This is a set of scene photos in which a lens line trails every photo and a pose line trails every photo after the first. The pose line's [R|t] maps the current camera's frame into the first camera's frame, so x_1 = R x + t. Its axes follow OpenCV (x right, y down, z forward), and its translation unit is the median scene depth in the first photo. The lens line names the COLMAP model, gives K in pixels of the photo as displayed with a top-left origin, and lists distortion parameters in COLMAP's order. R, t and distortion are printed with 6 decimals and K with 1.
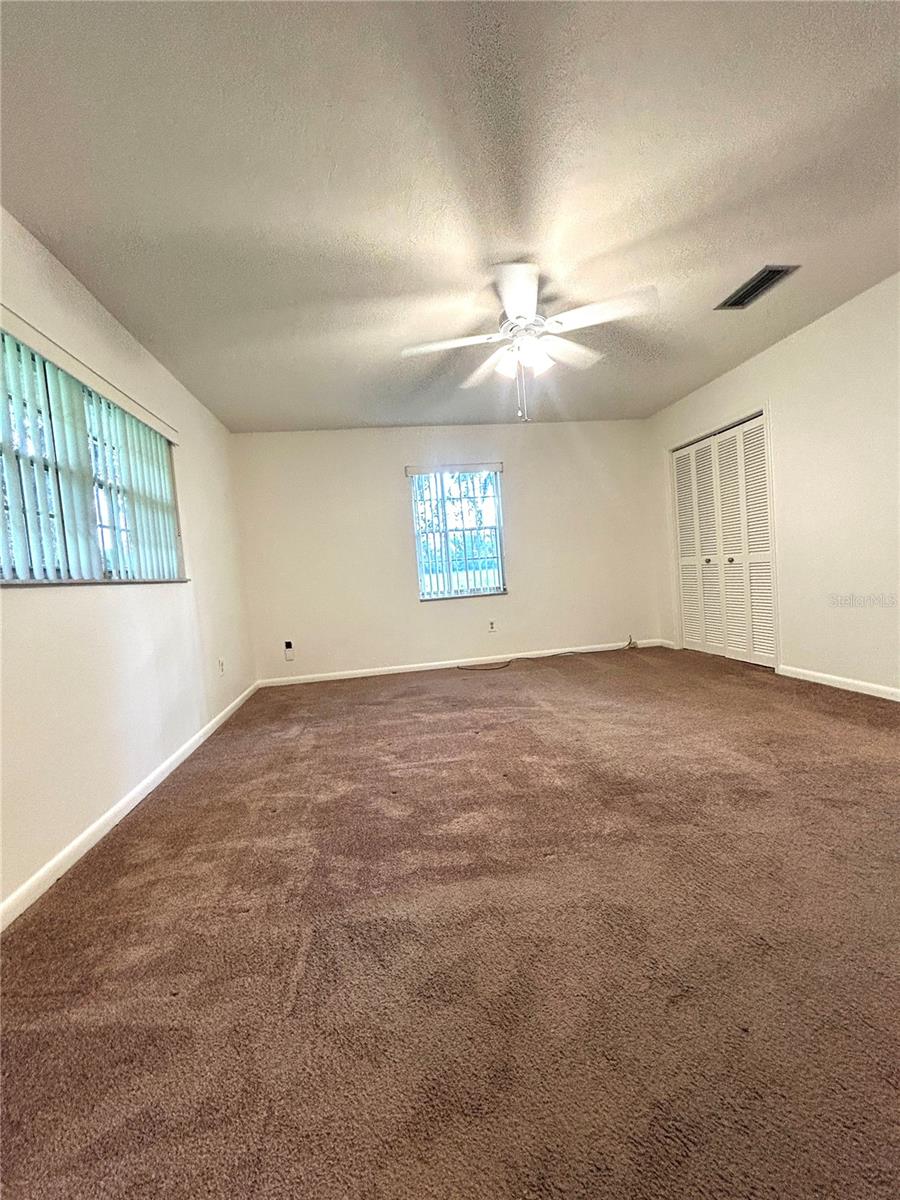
lens RADIAL K [[488.5, 0, 448.8], [0, 488.5, 597.6], [0, 0, 1]] dist [0.002594, -0.000415]
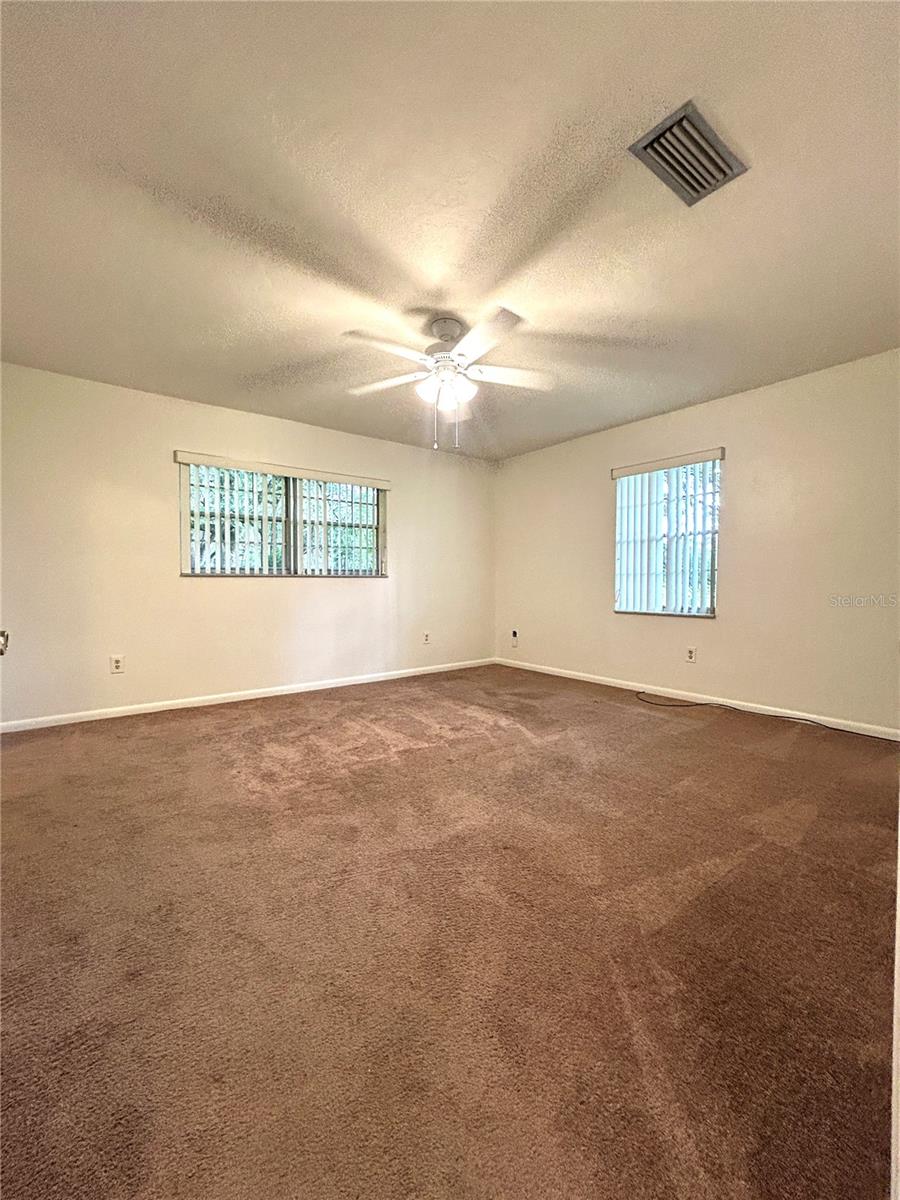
lens RADIAL K [[488.5, 0, 449.6], [0, 488.5, 599.6], [0, 0, 1]] dist [0.002594, -0.000415]
pose [[0.482055, 0.108185, -0.869436, 0.921337], [-0.079934, 0.993639, 0.079321, -0.101063], [0.872487, 0.031260, 0.487636, 0.408285]]
